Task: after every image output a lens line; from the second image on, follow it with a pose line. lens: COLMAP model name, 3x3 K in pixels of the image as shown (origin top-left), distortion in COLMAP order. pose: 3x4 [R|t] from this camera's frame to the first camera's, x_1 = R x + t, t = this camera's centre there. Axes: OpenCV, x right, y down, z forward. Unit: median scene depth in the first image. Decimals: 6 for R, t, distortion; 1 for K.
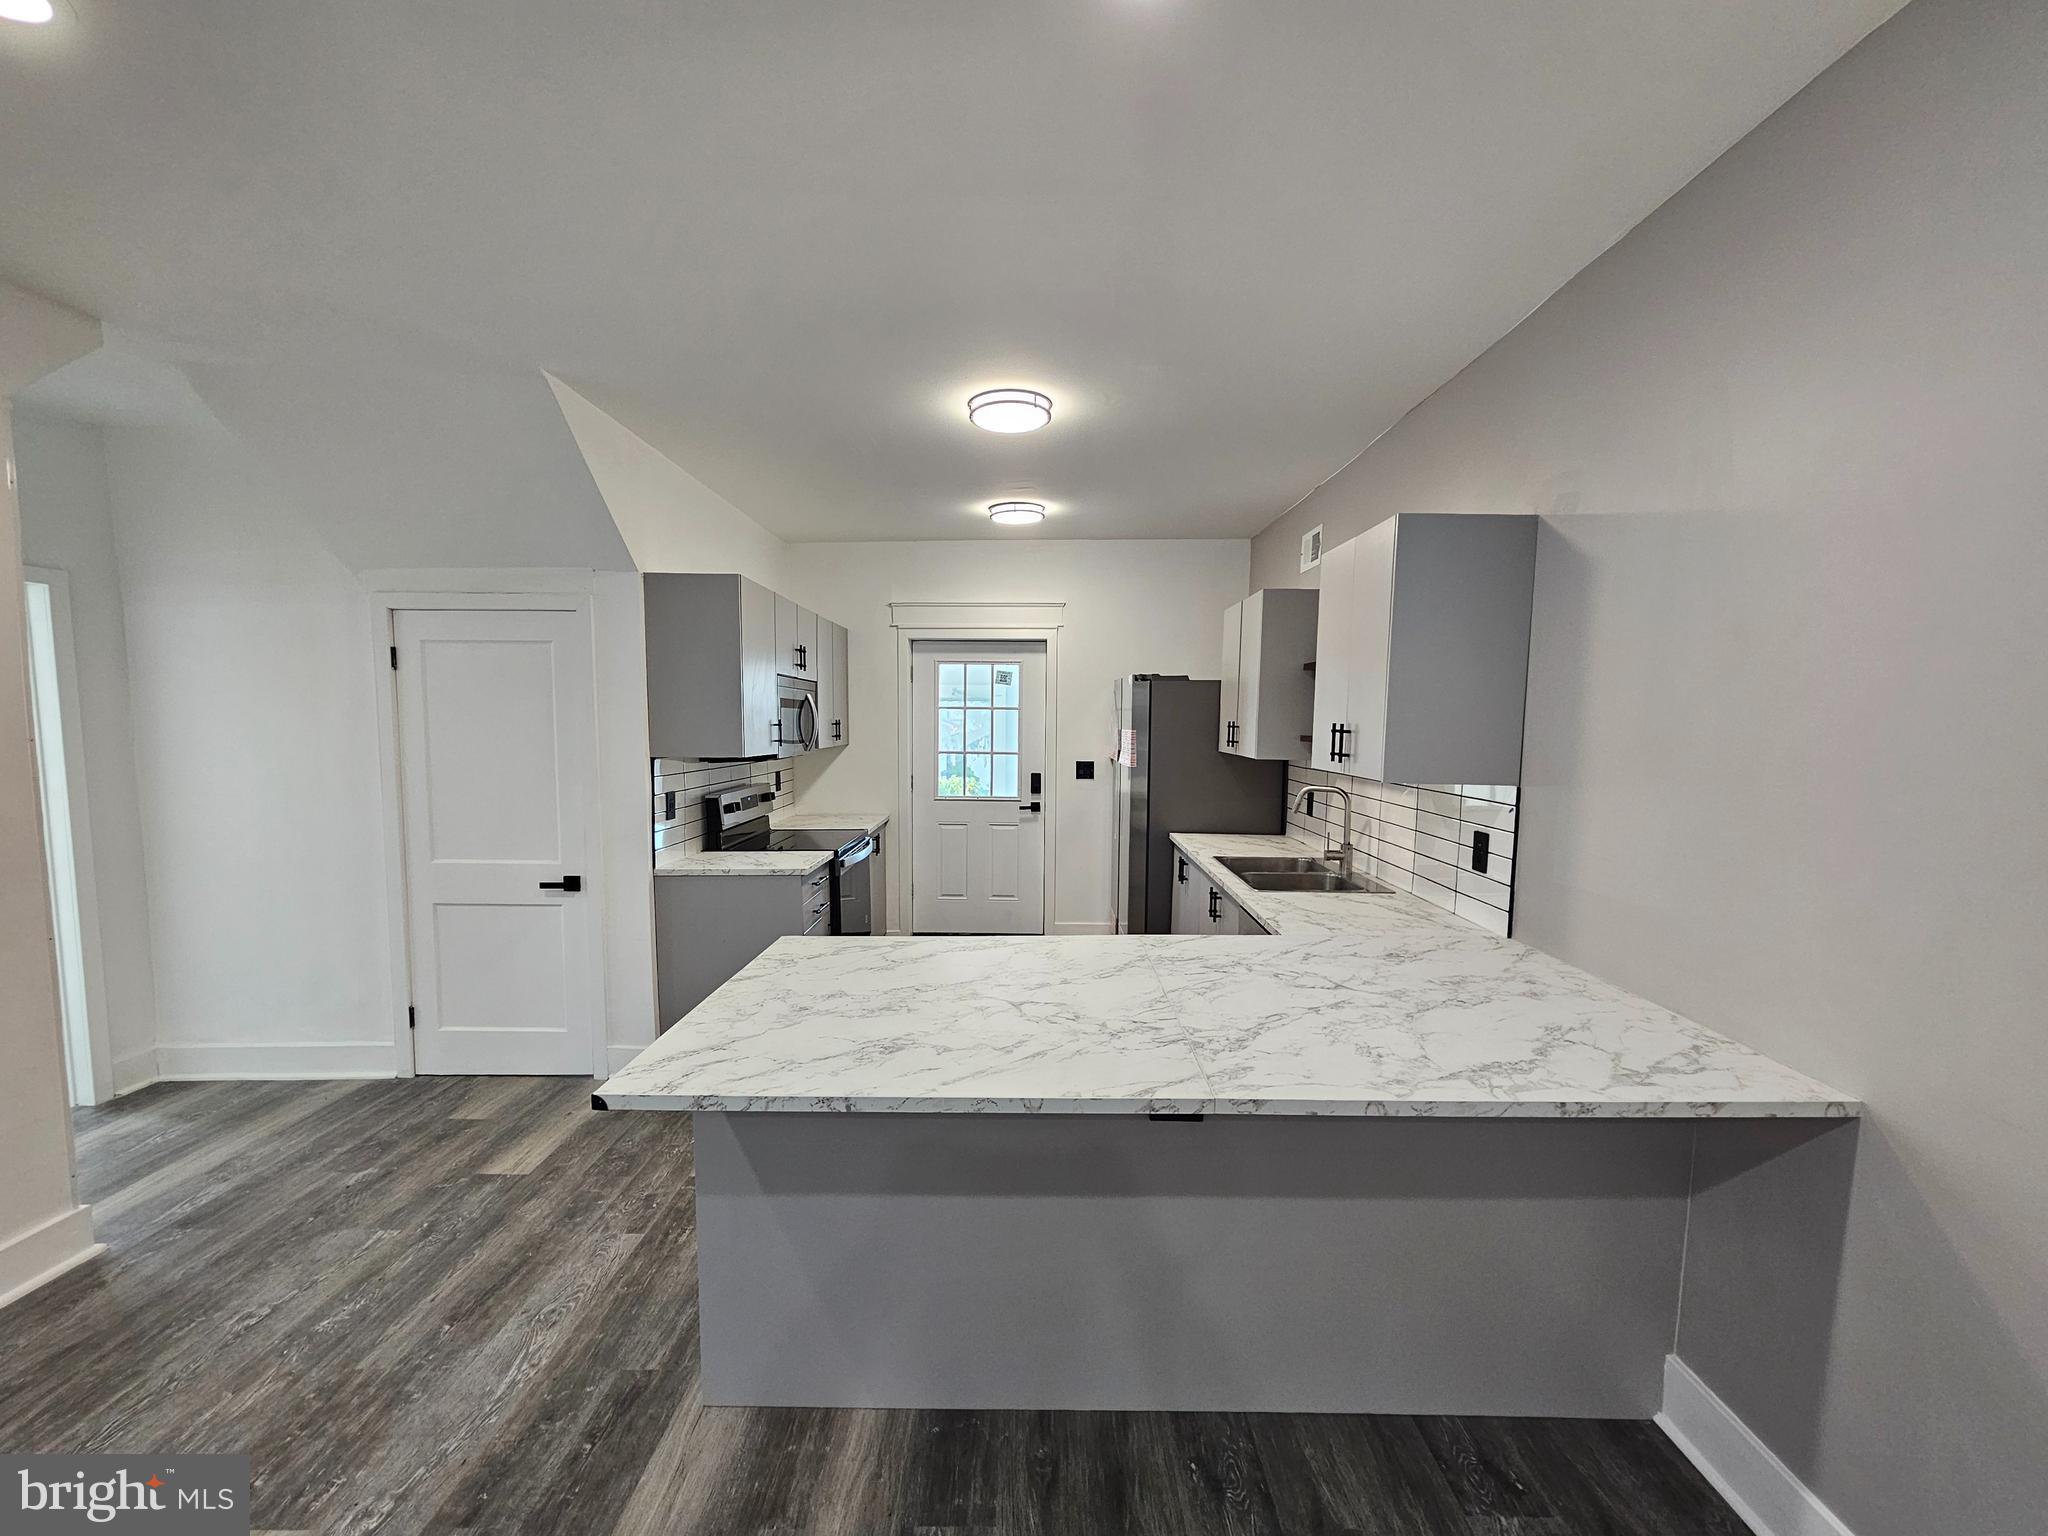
lens RADIAL K [[837.7, 0, 1028.9], [0, 837.7, 787.6], [0, 0, 1]] dist [-0.001300, 0.002908]
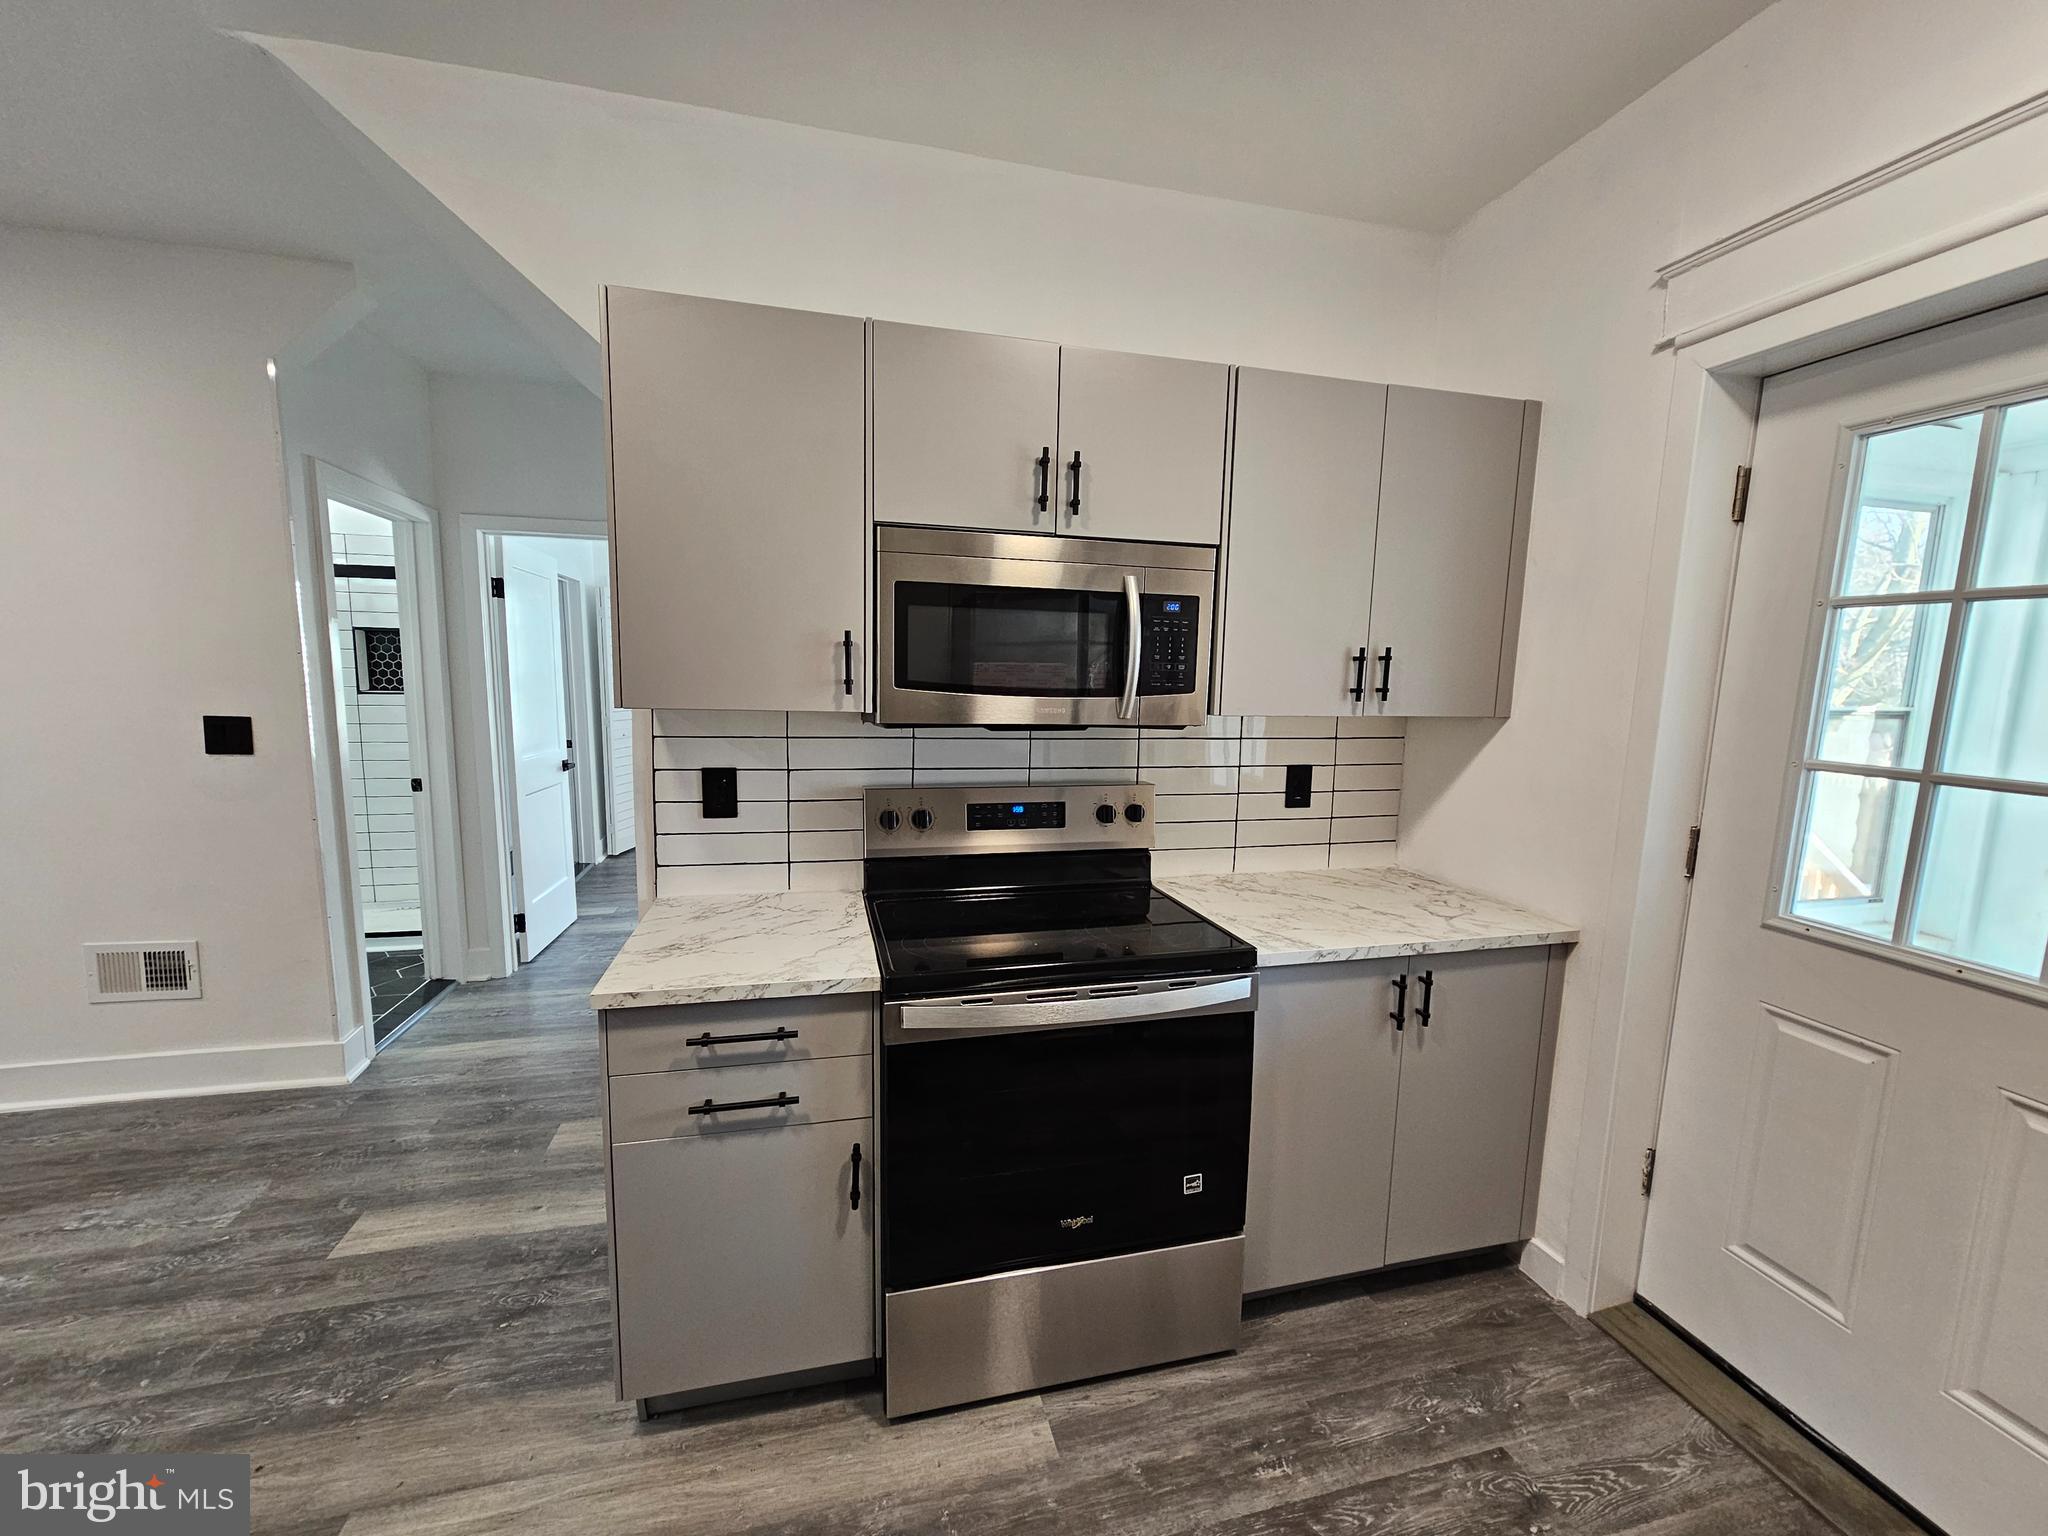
lens RADIAL K [[837.7, 0, 1021.4], [0, 837.7, 782.5], [0, 0, 1]] dist [-0.001300, 0.002908]
pose [[0.243239, 0.130896, -0.961094, 0.184000], [-0.094694, 0.989324, 0.110775, -0.080947], [0.965333, 0.064065, 0.253038, 1.293009]]
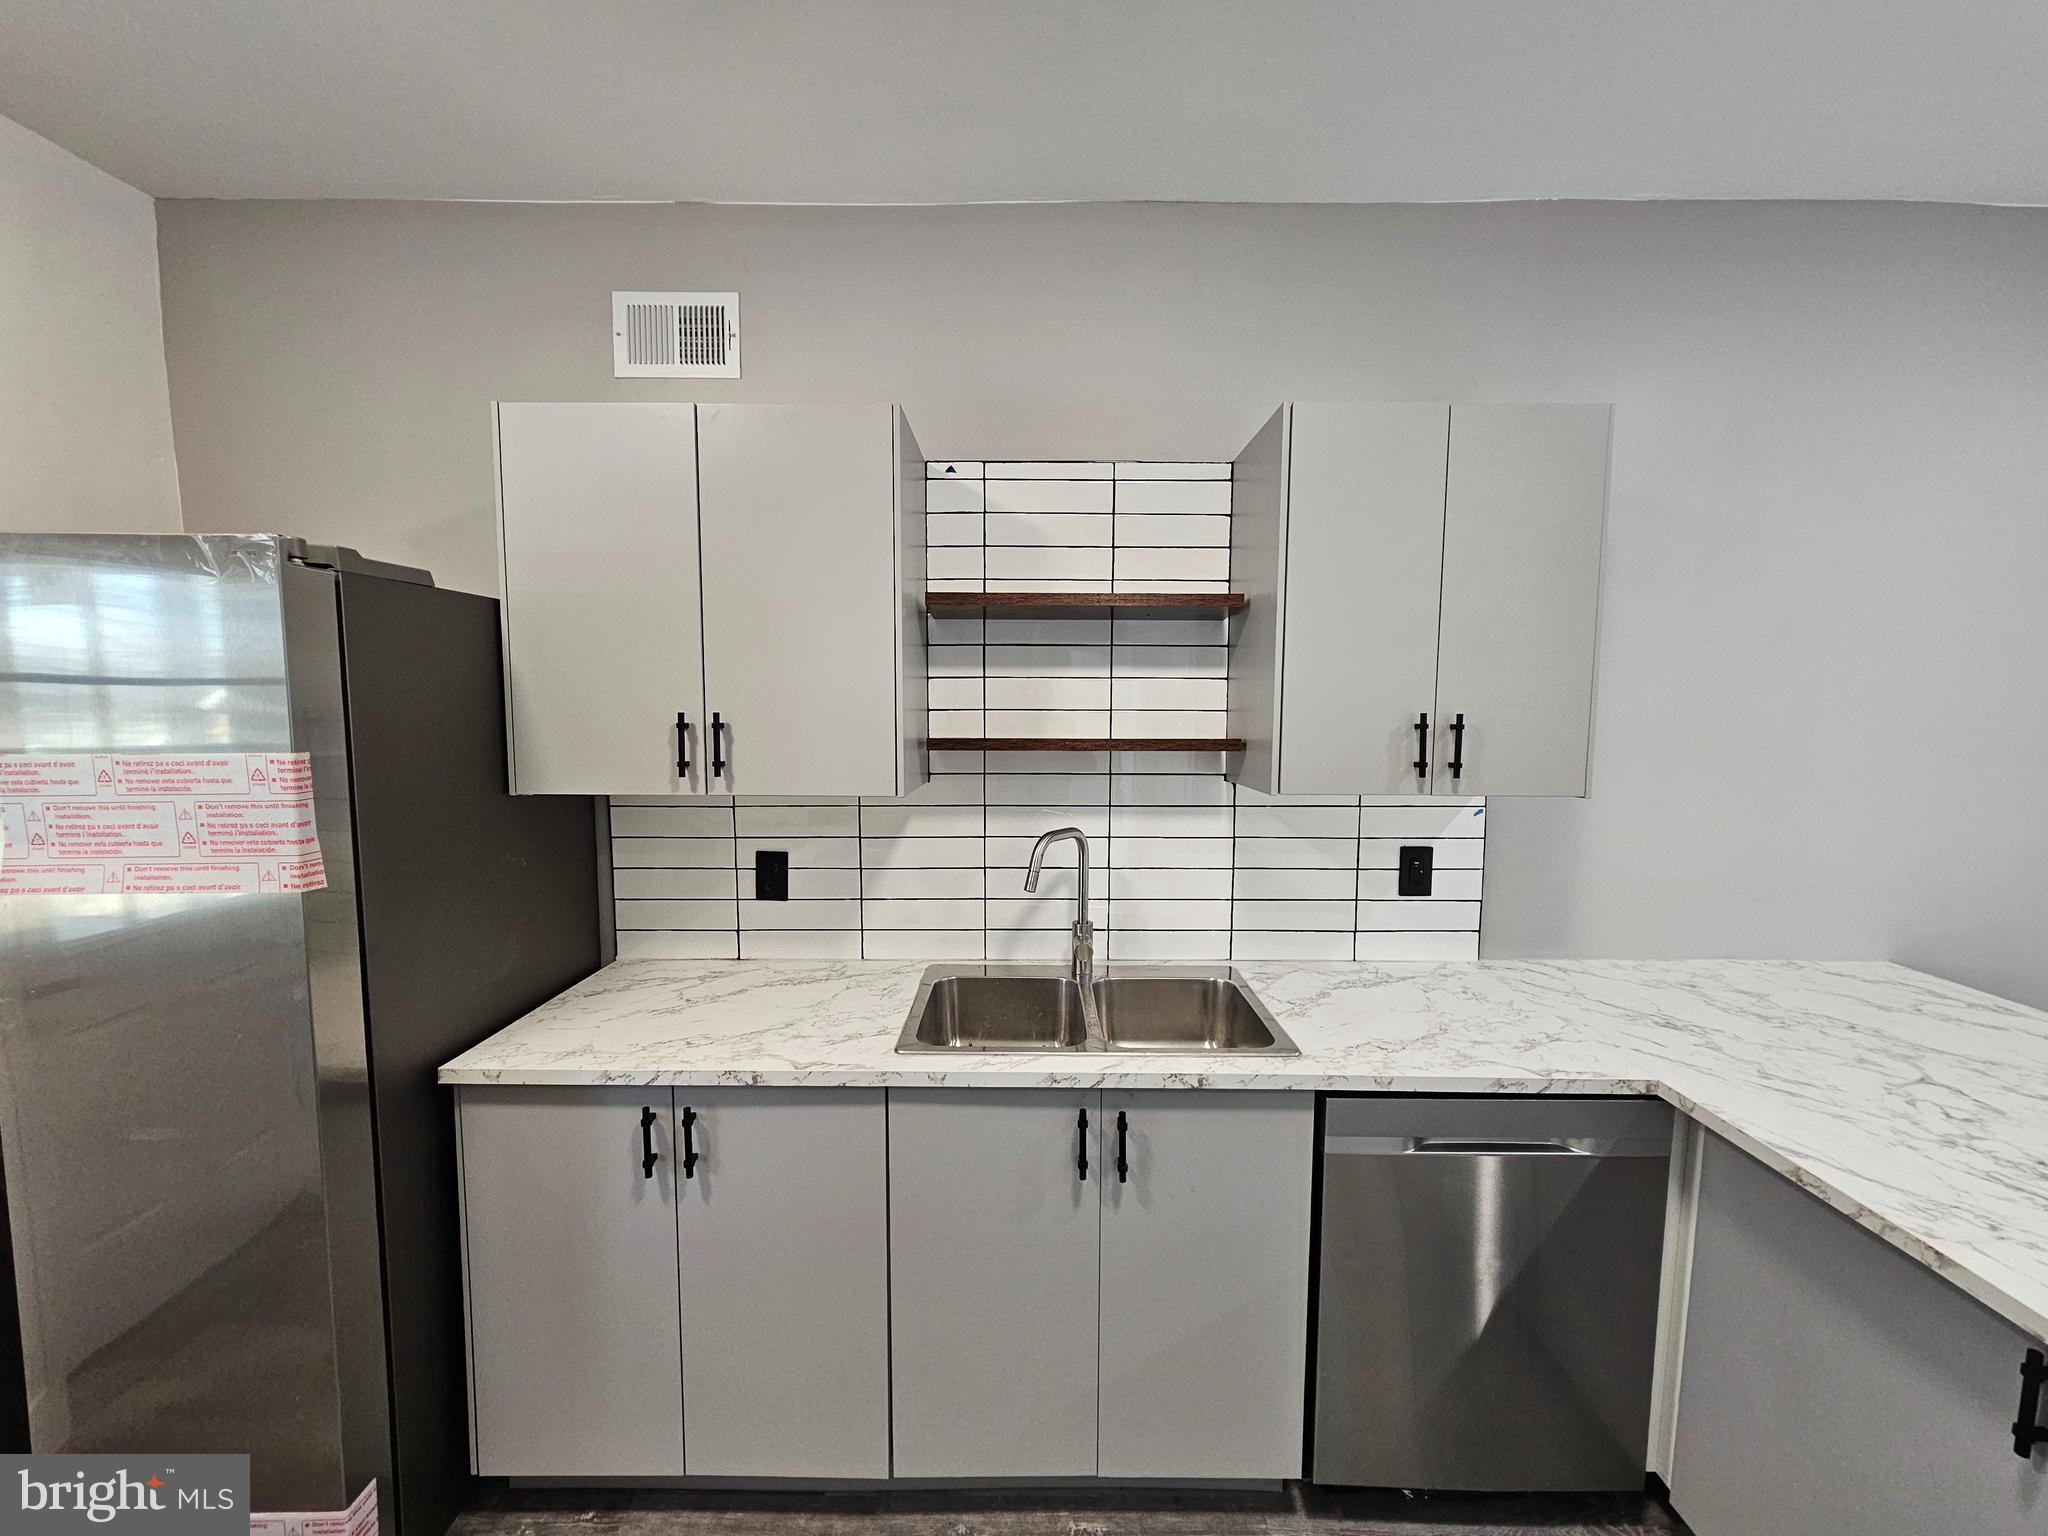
lens RADIAL K [[837.7, 0, 1029.3], [0, 837.7, 781.9], [0, 0, 1]] dist [-0.001300, 0.002908]
pose [[-0.004636, -0.101929, 0.994781, -0.212431], [0.081988, 0.991404, 0.101965, -0.103900], [-0.996623, 0.082033, 0.003761, 1.187107]]
